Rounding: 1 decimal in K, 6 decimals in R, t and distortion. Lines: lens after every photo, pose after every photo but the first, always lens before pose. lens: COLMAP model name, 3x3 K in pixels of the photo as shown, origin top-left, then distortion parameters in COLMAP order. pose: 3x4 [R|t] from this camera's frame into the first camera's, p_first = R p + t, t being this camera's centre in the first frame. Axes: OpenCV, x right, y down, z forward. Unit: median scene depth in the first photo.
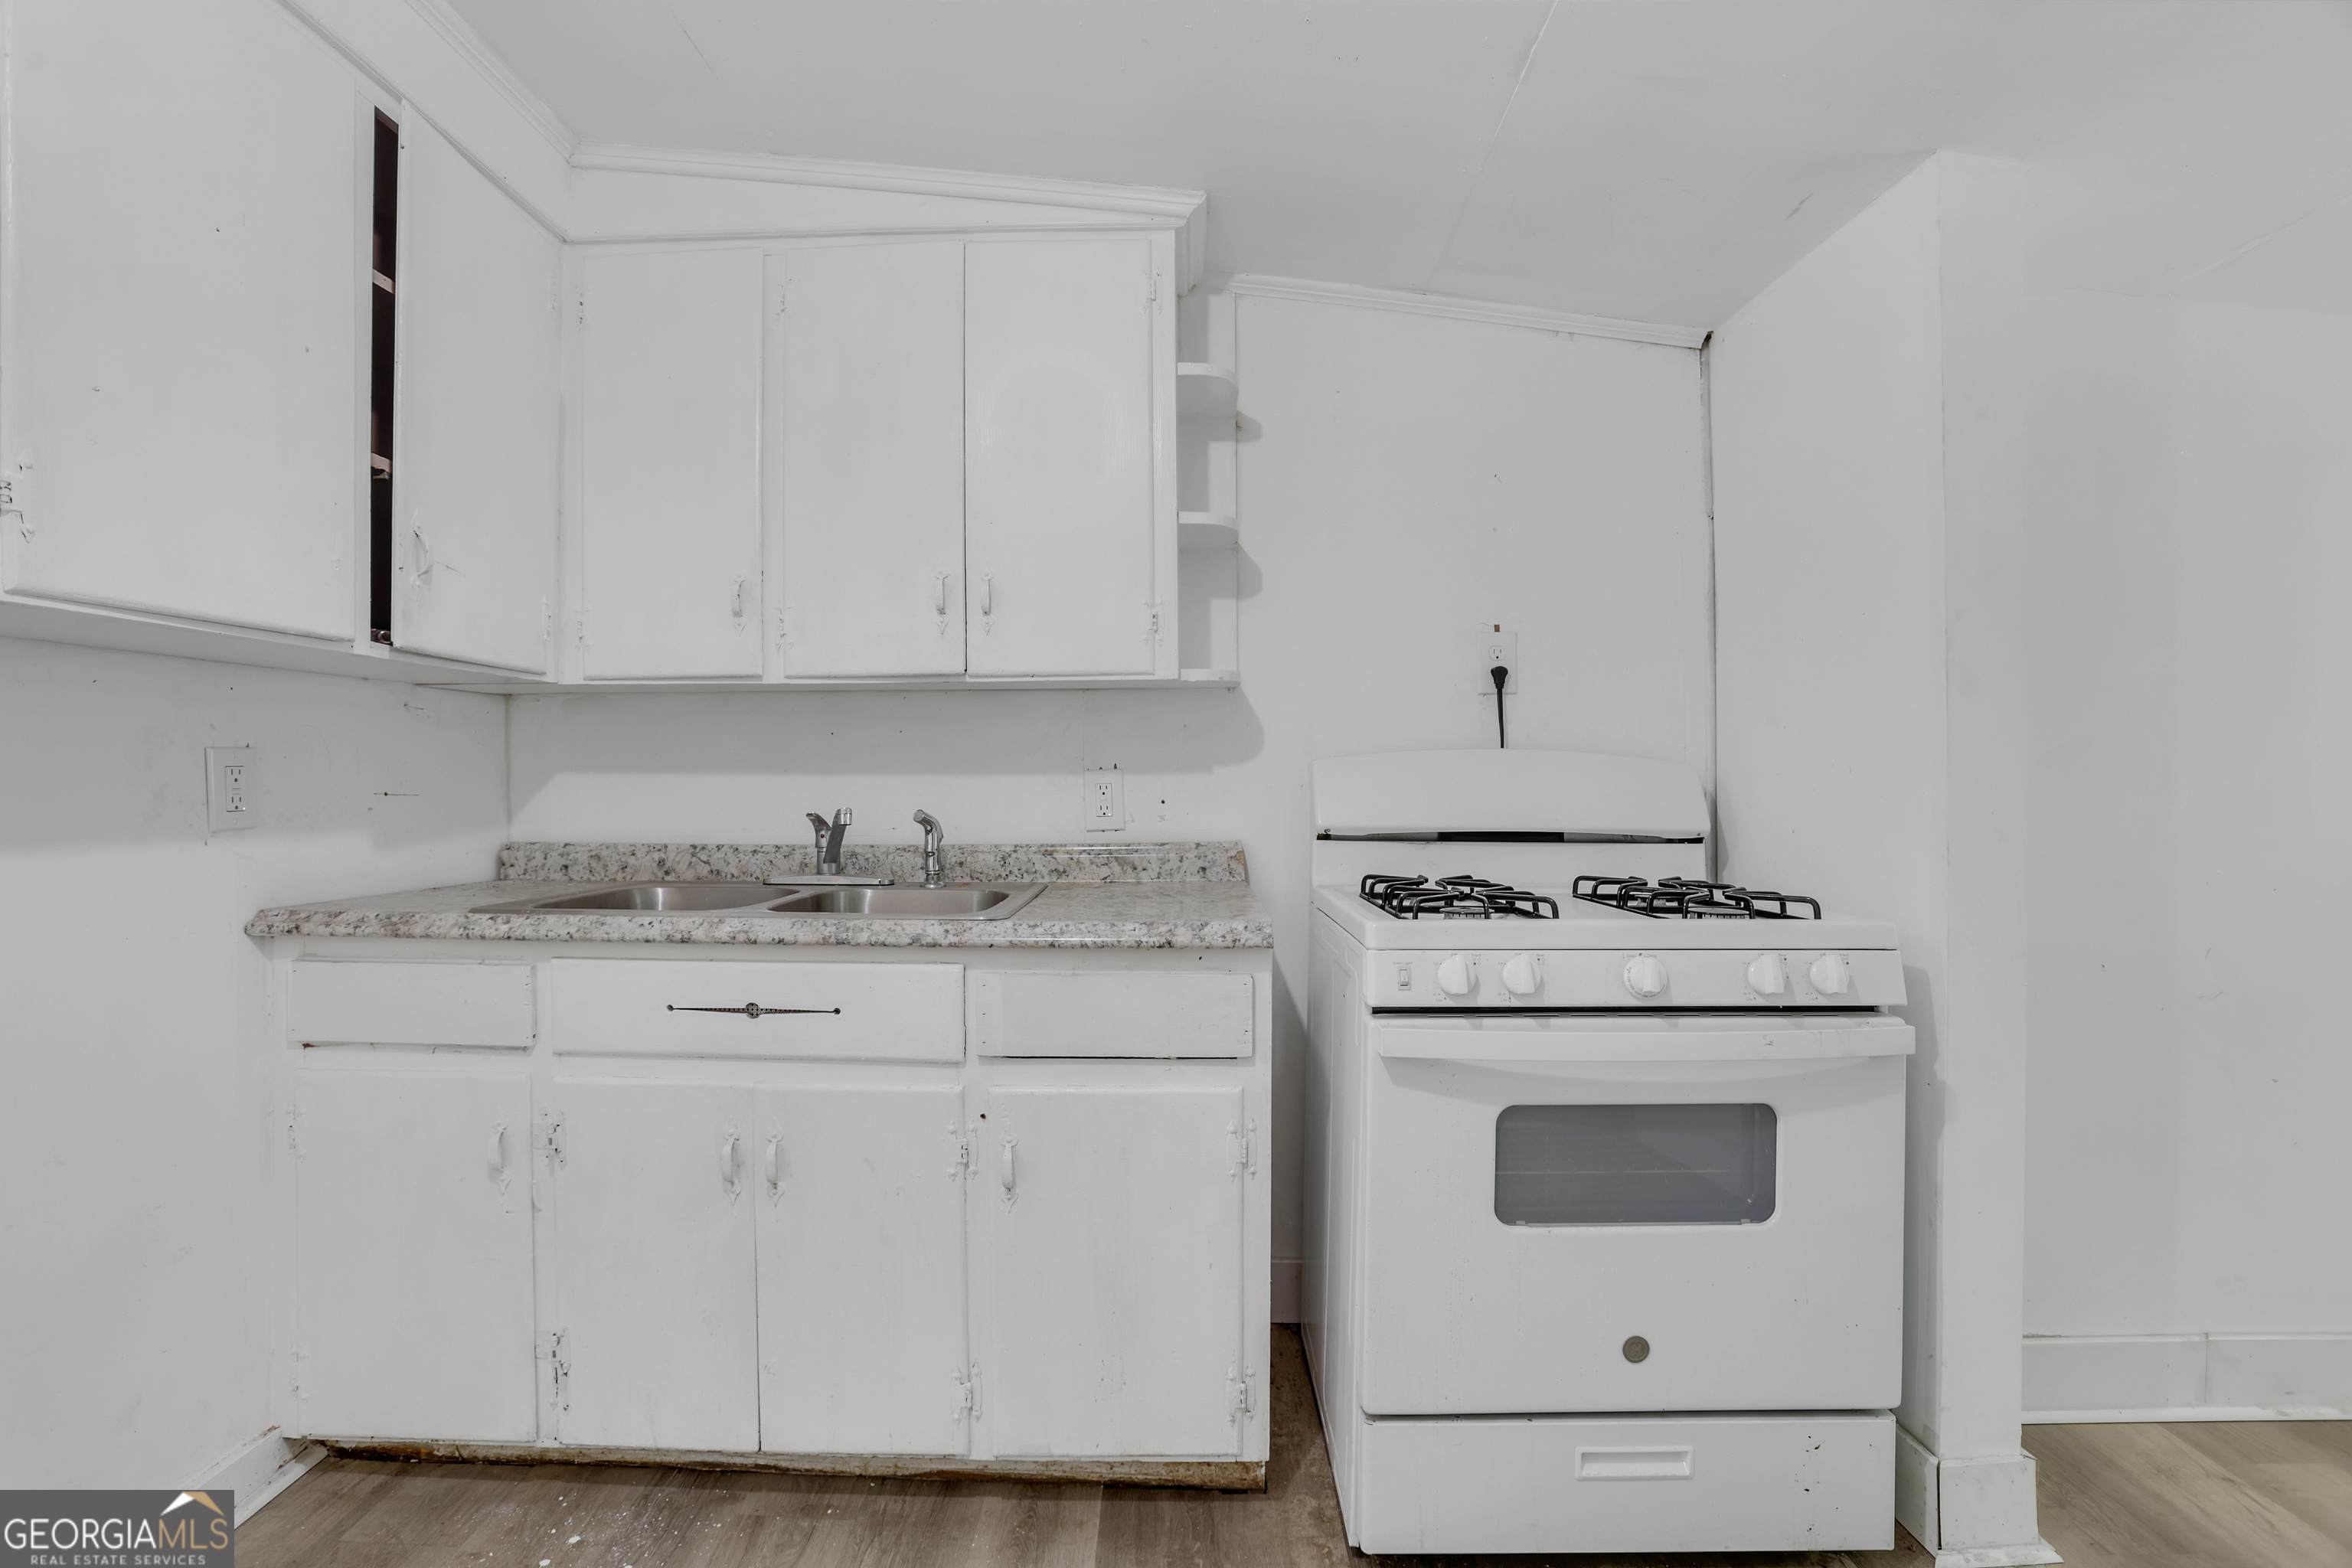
lens RADIAL K [[1090.1, 0, 1173.7], [0, 1090.1, 768.9], [0, 0, 1]] dist [-0.089754, 0.032901]
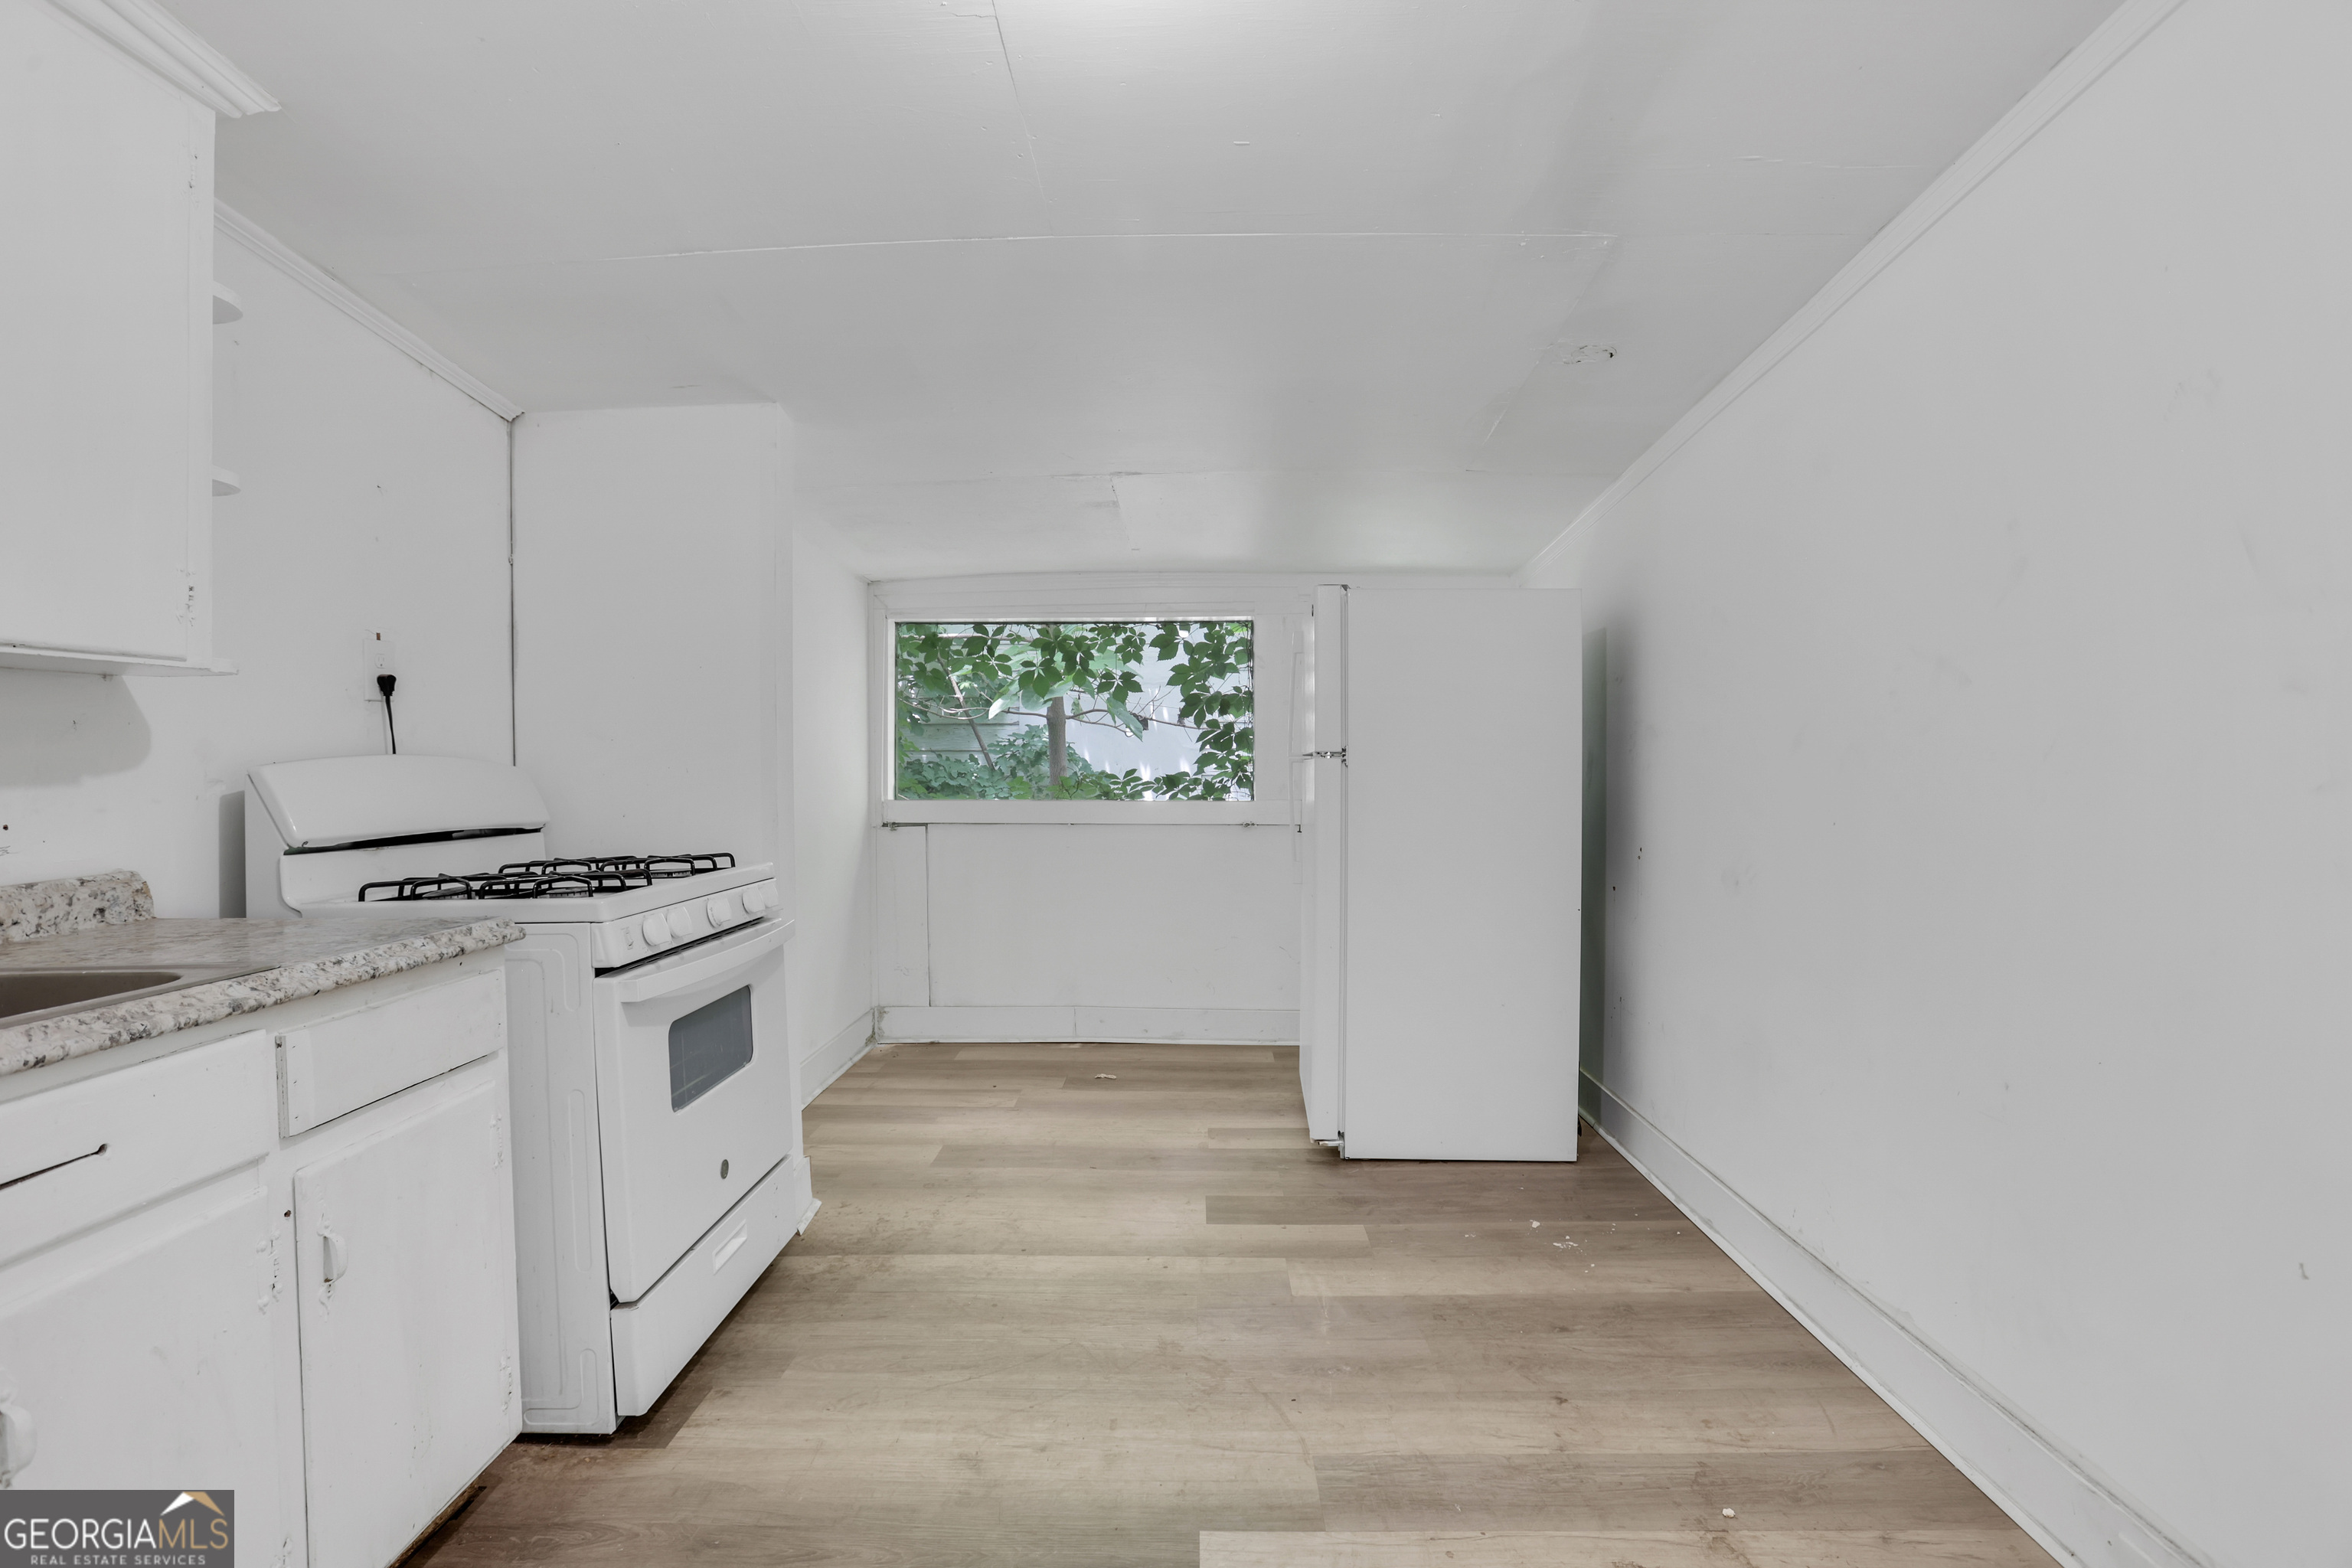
lens RADIAL K [[1015.0, 0, 1181.0], [0, 1015.0, 770.4], [0, 0, 1]] dist [-0.031058, 0.000124]
pose [[0.015473, -0.009901, 0.999831, -0.648891], [0.012421, 0.999876, 0.009709, -0.003504], [-0.999803, 0.012269, 0.015594, 0.234366]]
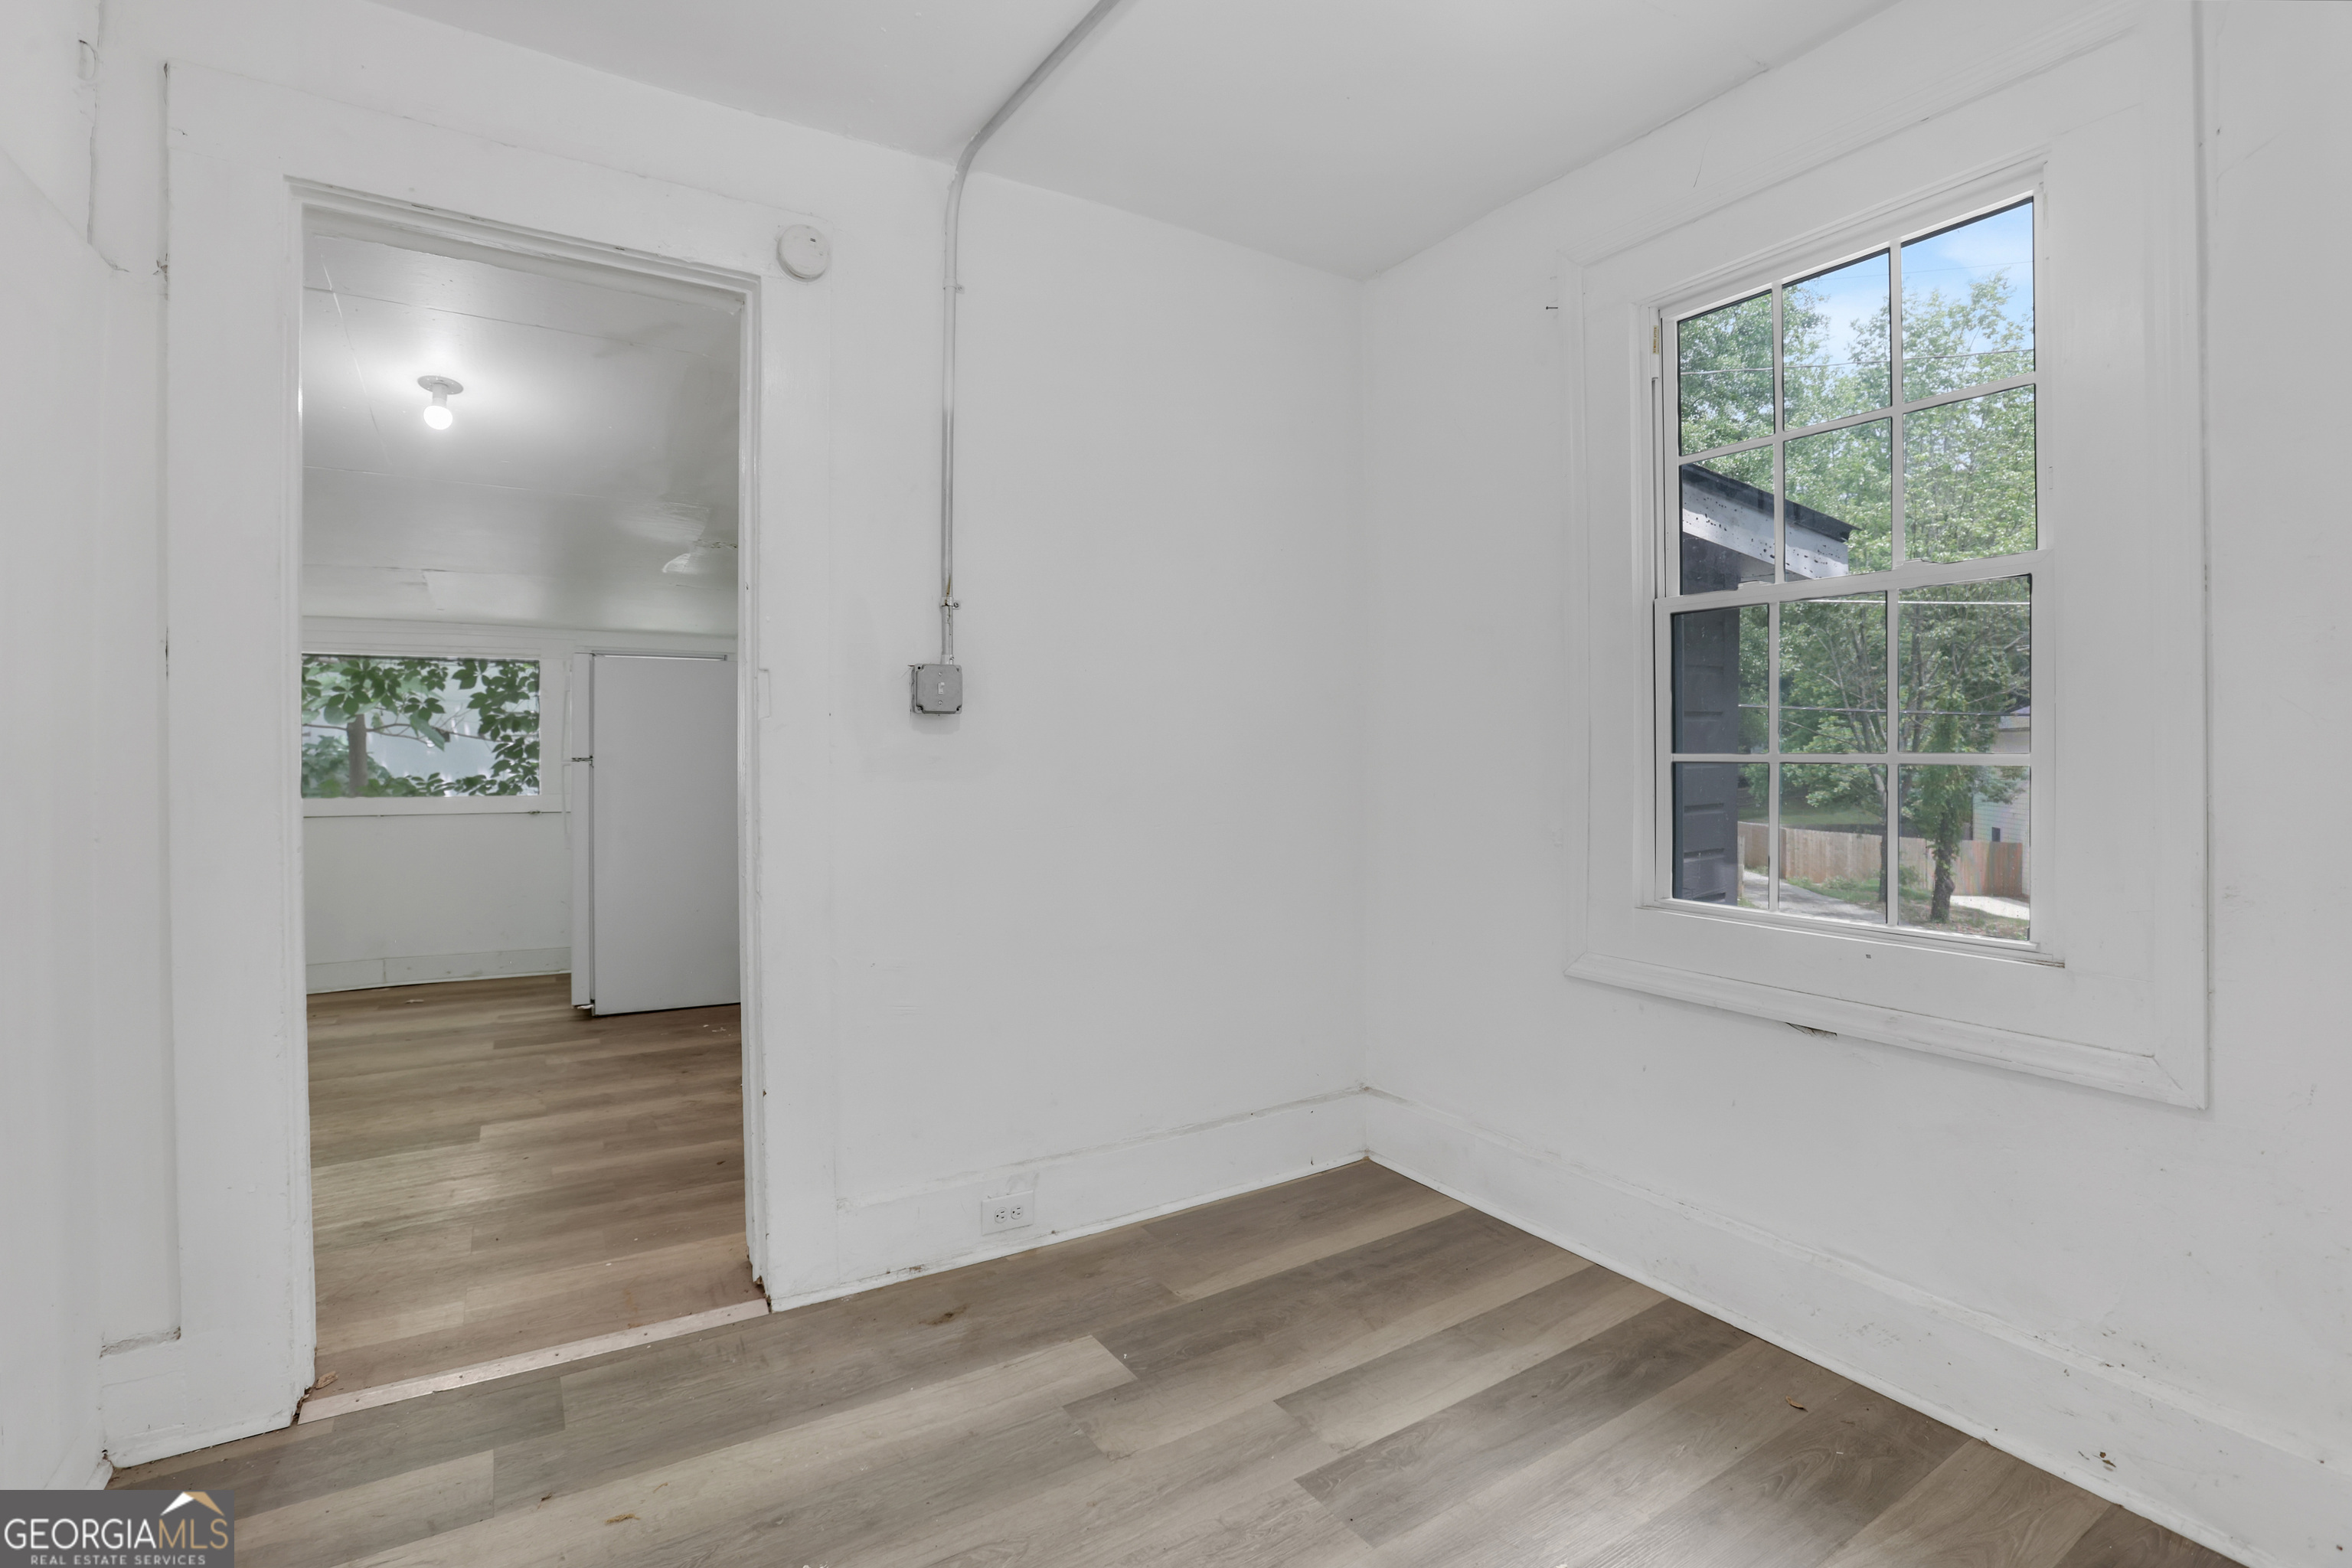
lens RADIAL K [[1060.1, 0, 1175.2], [0, 1060.1, 752.7], [0, 0, 1]] dist [-0.084627, 0.028670]
pose [[-0.538272, 0.017794, 0.842583, -1.758803], [0.018180, 0.999790, -0.009501, 0.017562], [-0.842575, 0.010204, -0.538482, 0.179360]]
